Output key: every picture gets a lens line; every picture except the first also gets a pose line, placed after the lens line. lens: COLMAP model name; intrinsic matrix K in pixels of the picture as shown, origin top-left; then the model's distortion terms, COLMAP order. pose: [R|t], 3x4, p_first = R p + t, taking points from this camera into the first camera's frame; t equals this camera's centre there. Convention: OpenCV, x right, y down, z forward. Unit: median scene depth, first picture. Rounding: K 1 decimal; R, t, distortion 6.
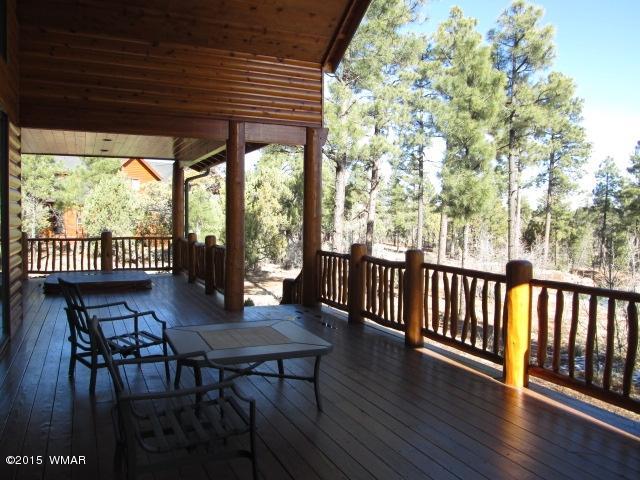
lens RADIAL K [[531.6, 0, 315.1], [0, 531.6, 234.9], [0, 0, 1]] dist [-0.053667, 0.021798]
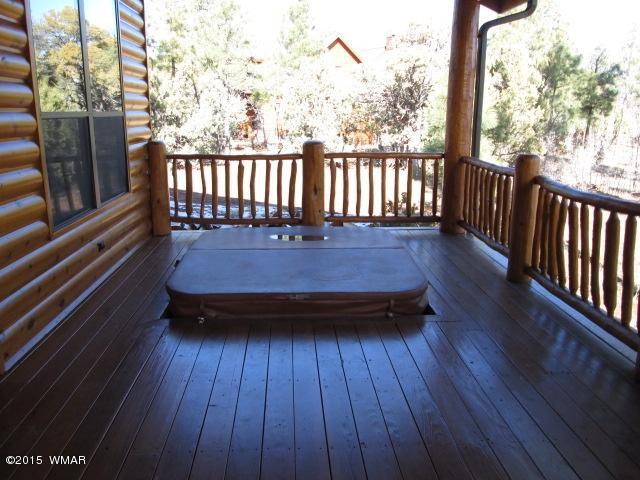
lens RADIAL K [[531.6, 0, 315.1], [0, 531.6, 234.9], [0, 0, 1]] dist [-0.053667, 0.021798]
pose [[0.936133, 0.078768, -0.342711, -0.084919], [-0.010071, 0.980195, 0.197776, -0.007162], [0.351502, -0.181693, 0.918386, 0.207231]]
